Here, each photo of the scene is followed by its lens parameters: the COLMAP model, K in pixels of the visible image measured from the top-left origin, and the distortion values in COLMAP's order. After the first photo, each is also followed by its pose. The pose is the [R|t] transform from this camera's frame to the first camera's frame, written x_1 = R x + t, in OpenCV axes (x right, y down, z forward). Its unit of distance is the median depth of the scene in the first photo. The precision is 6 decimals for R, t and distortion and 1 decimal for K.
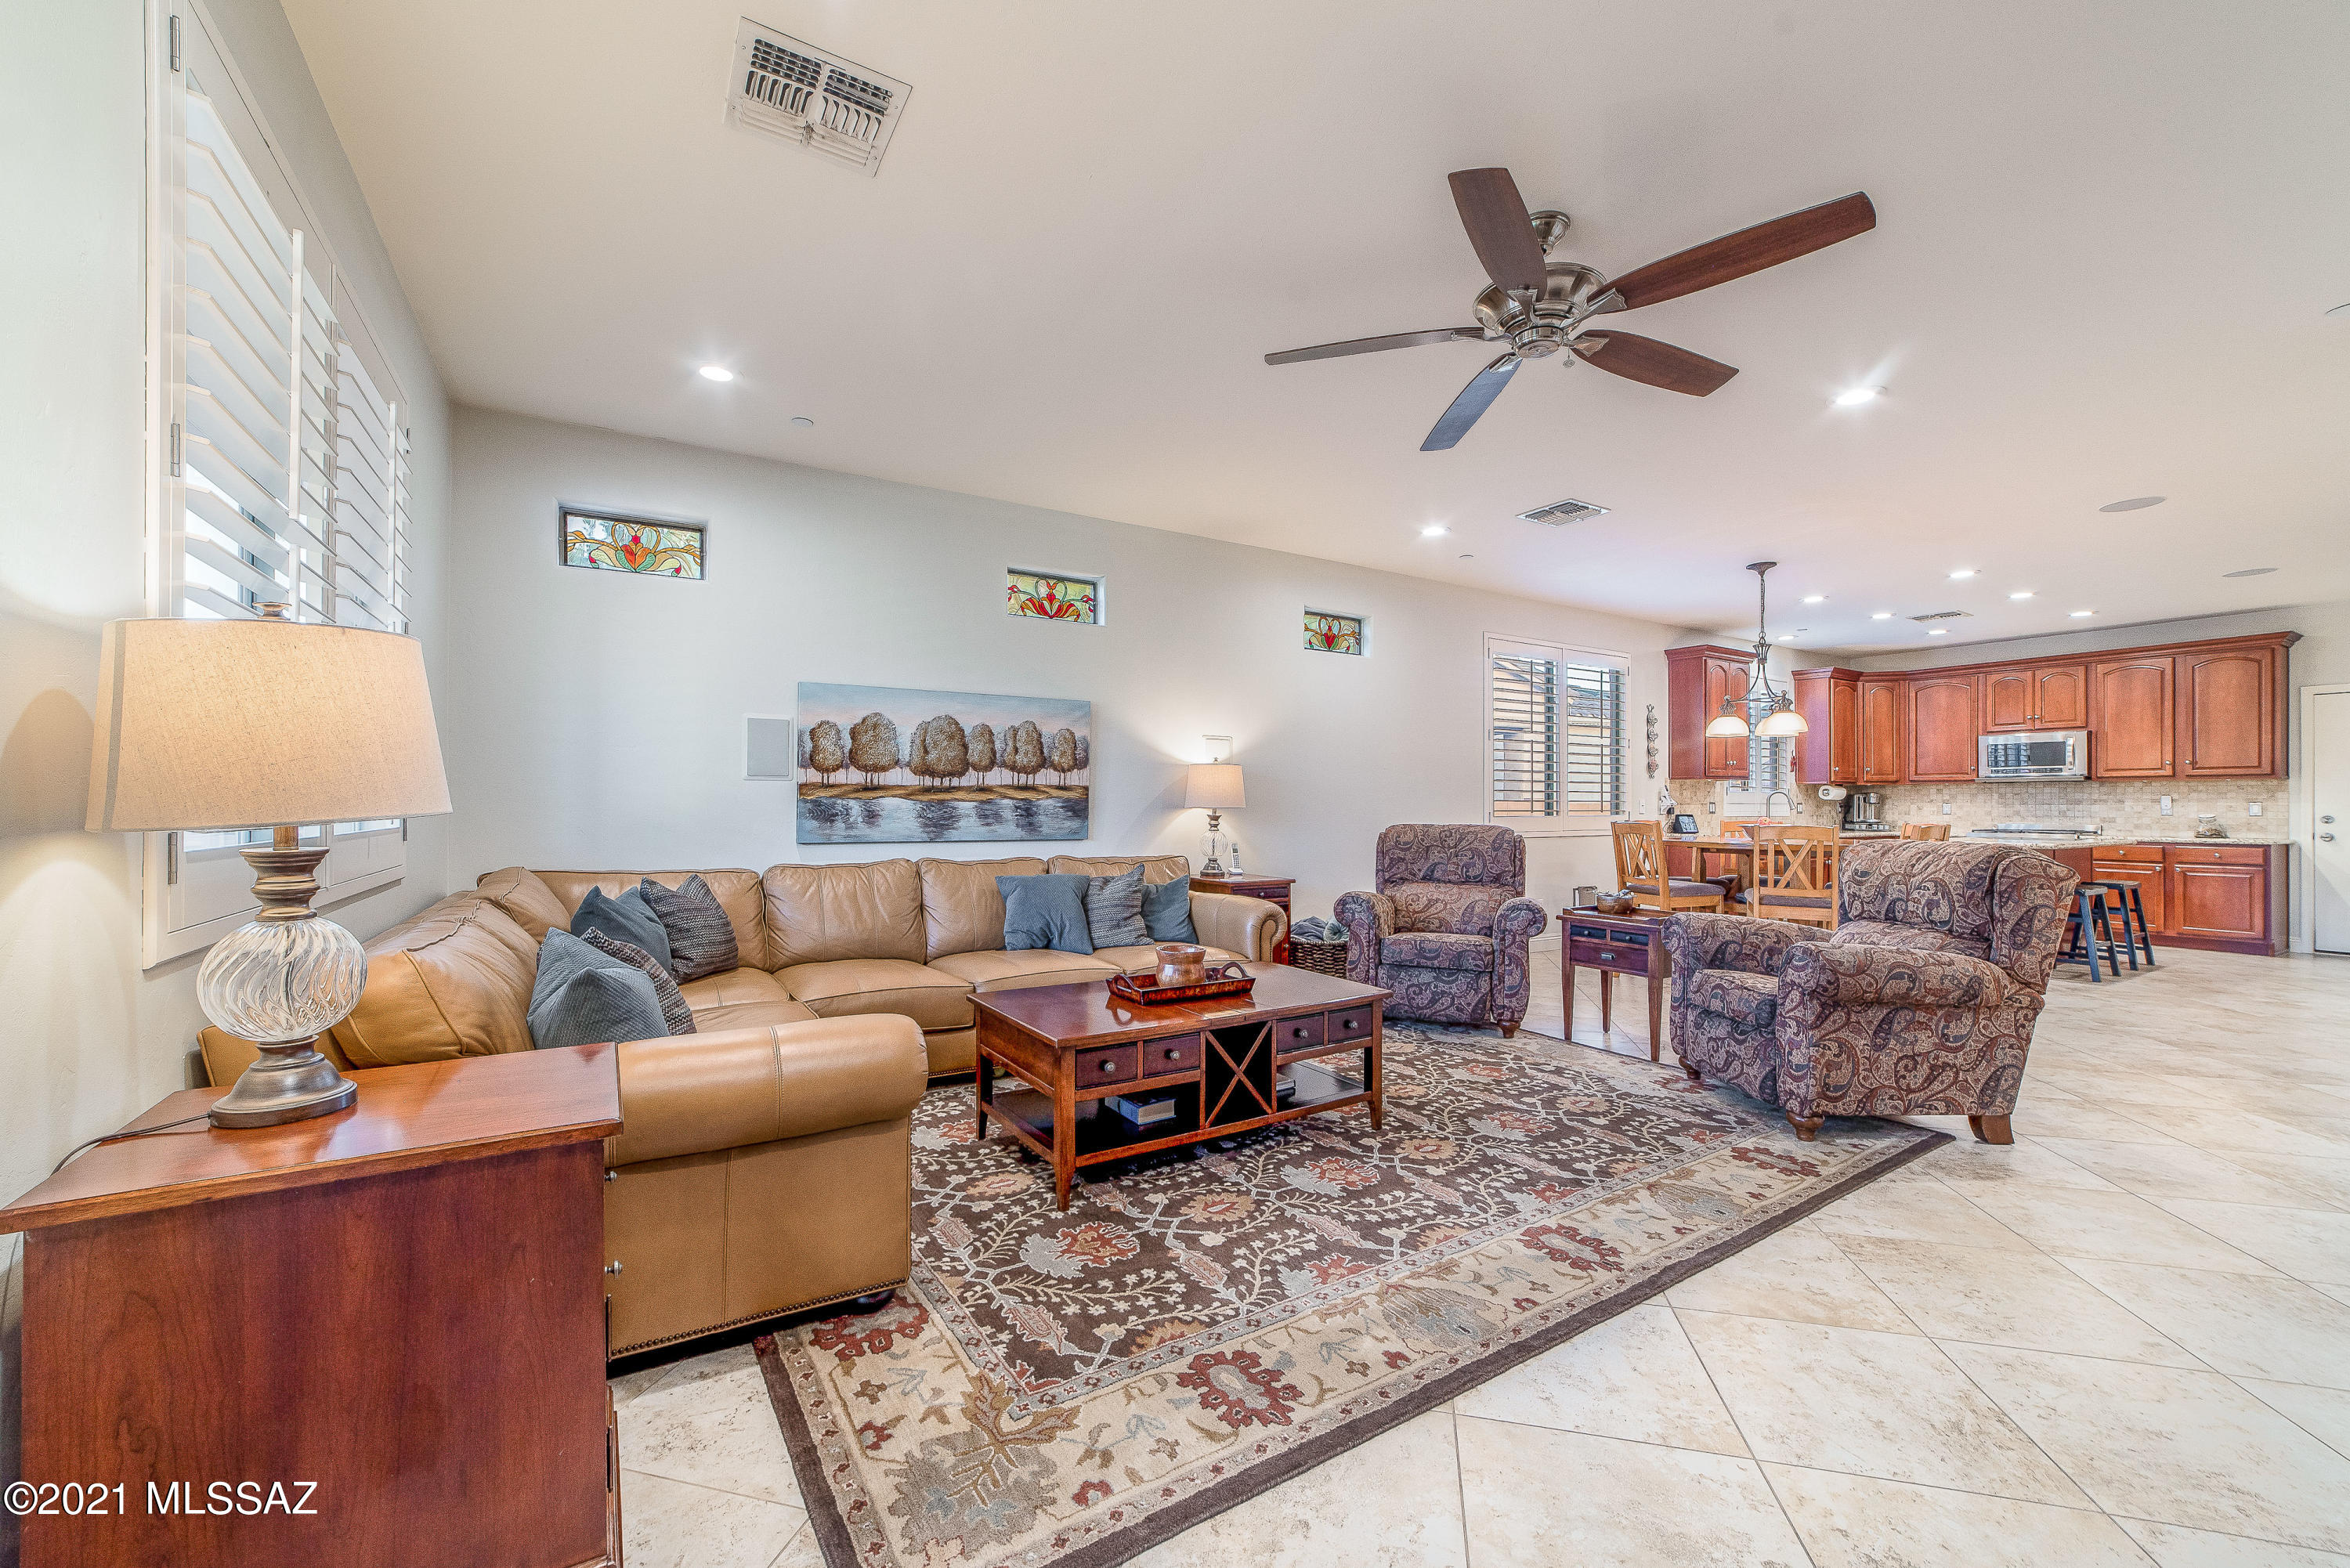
lens RADIAL K [[914.0, 0, 1169.2], [0, 914.0, 796.8], [0, 0, 1]] dist [-0.018855, 0.005450]
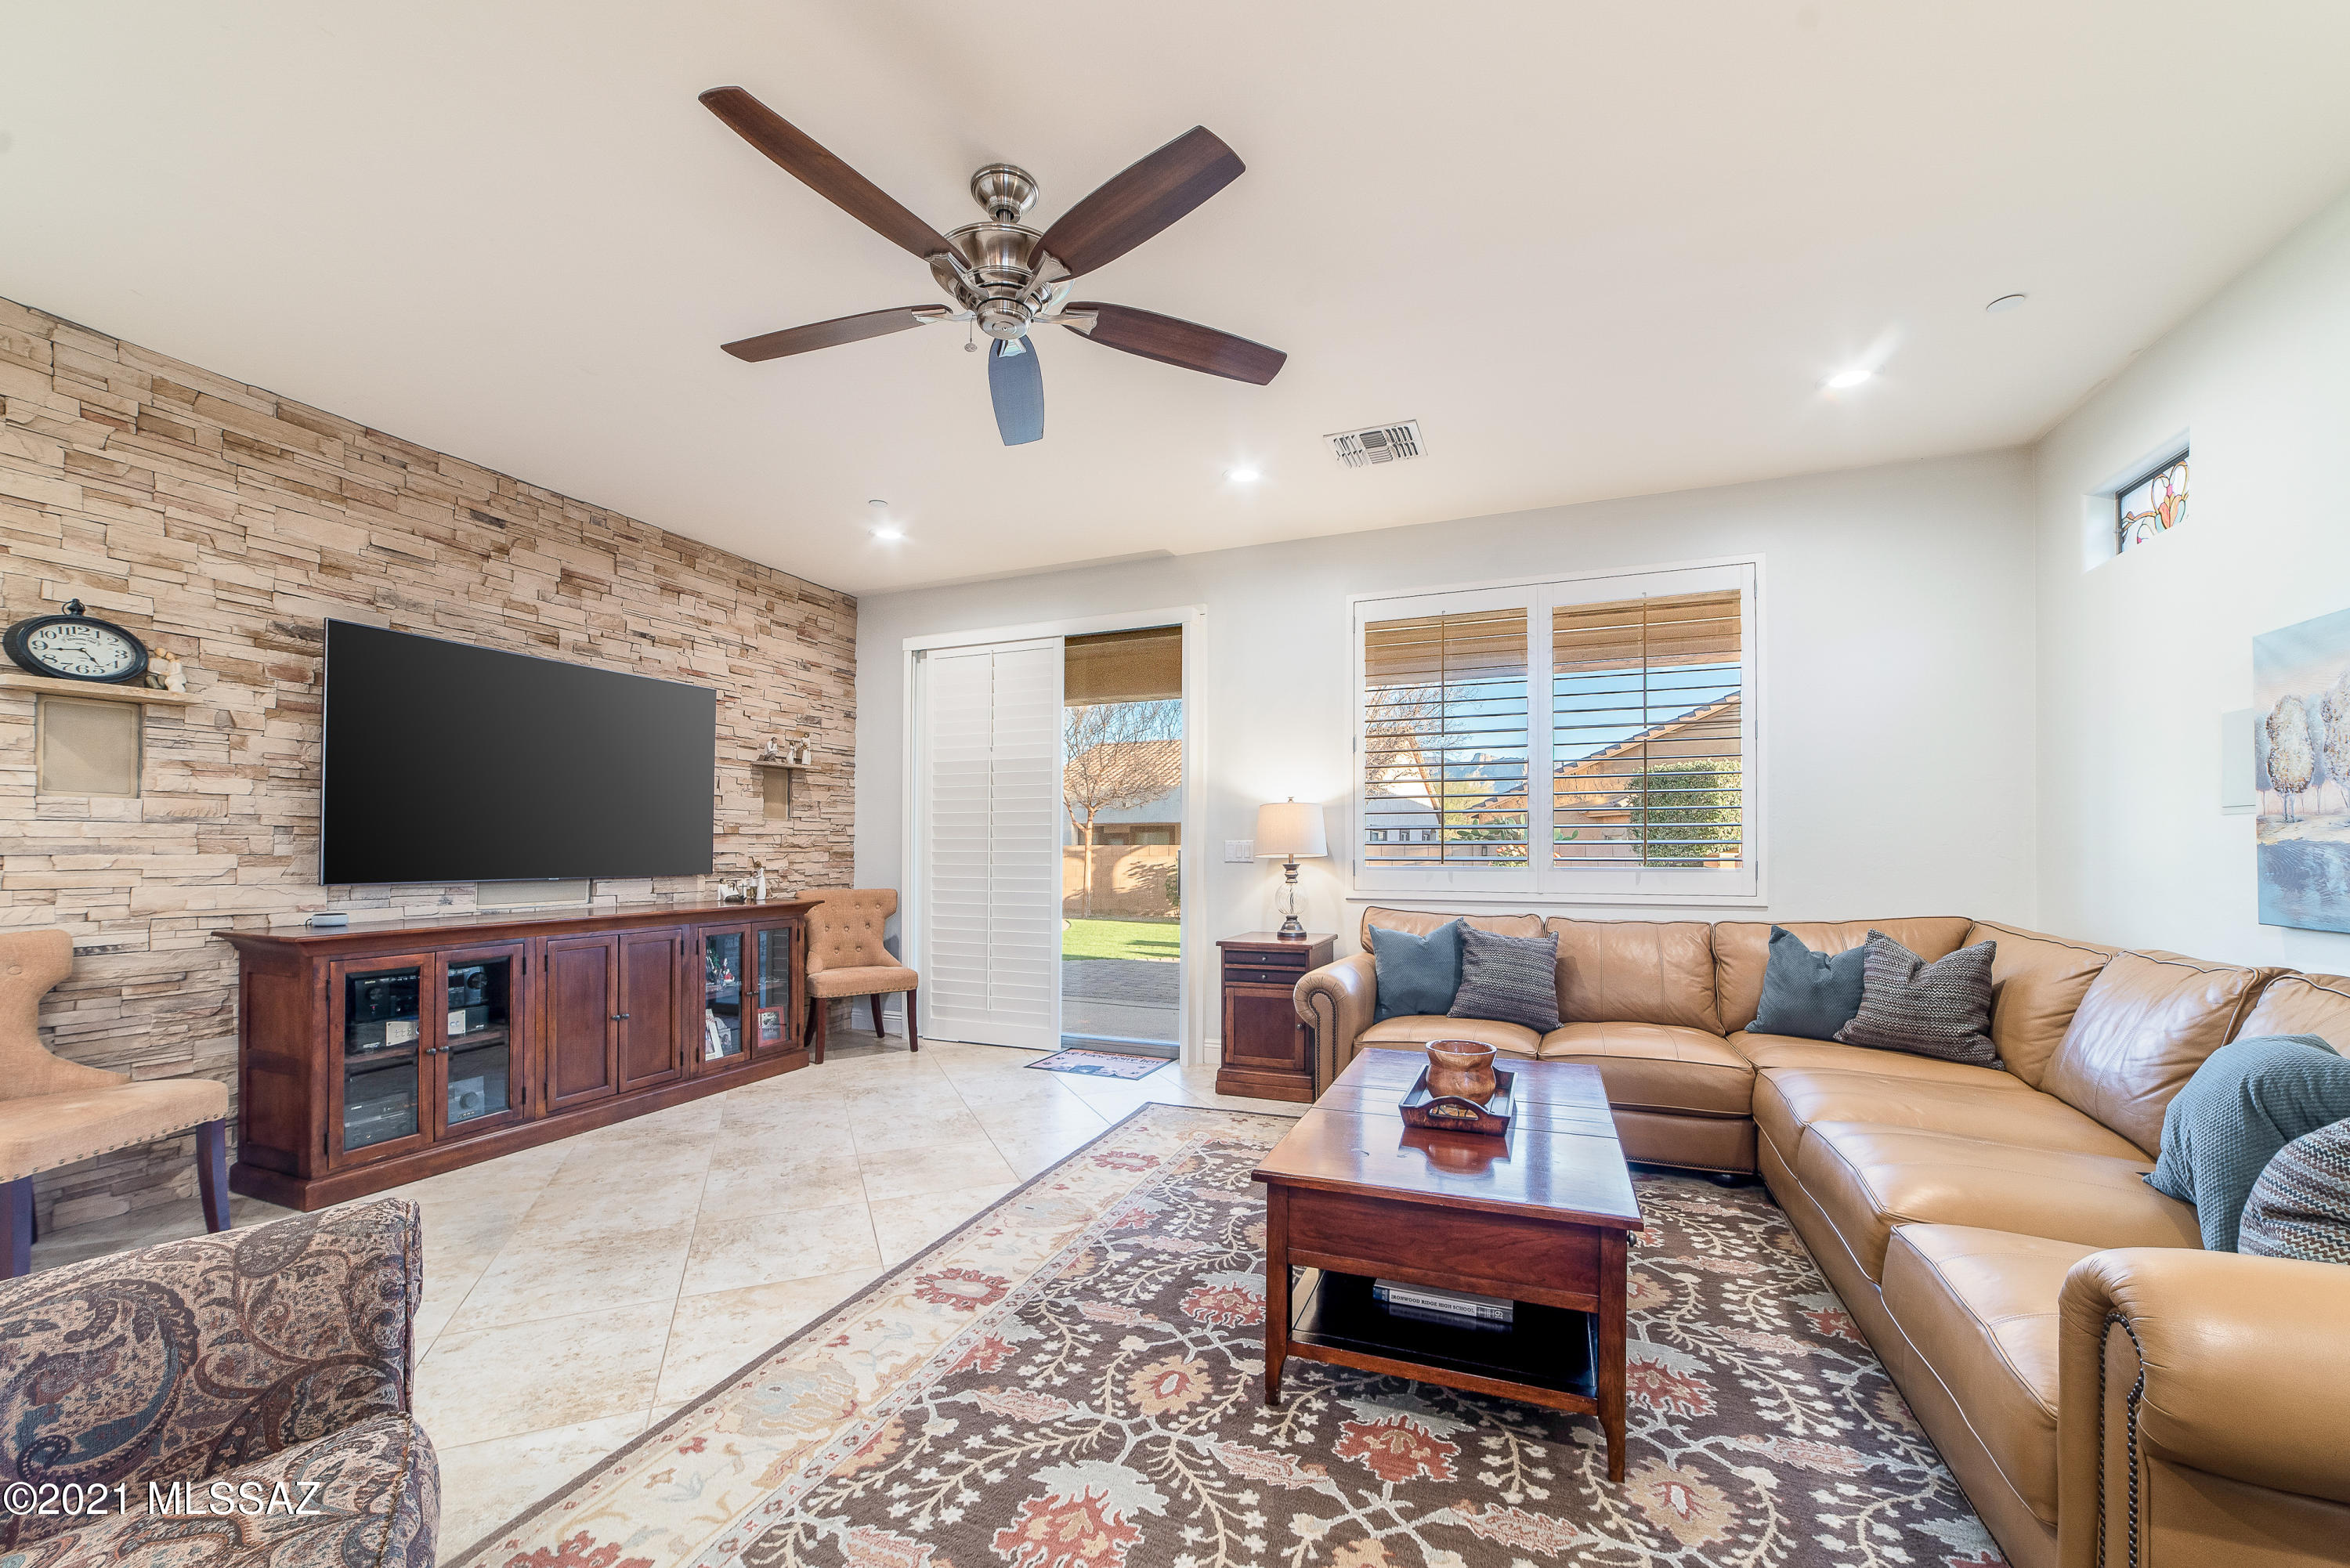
lens RADIAL K [[914.0, 0, 1156.9], [0, 914.0, 852.5], [0, 0, 1]] dist [-0.018855, 0.005450]
pose [[-0.810368, -0.004317, -0.585906, 0.785422], [0.000302, 0.999970, -0.007785, 0.018143], [0.585921, -0.006485, -0.810342, 1.779114]]
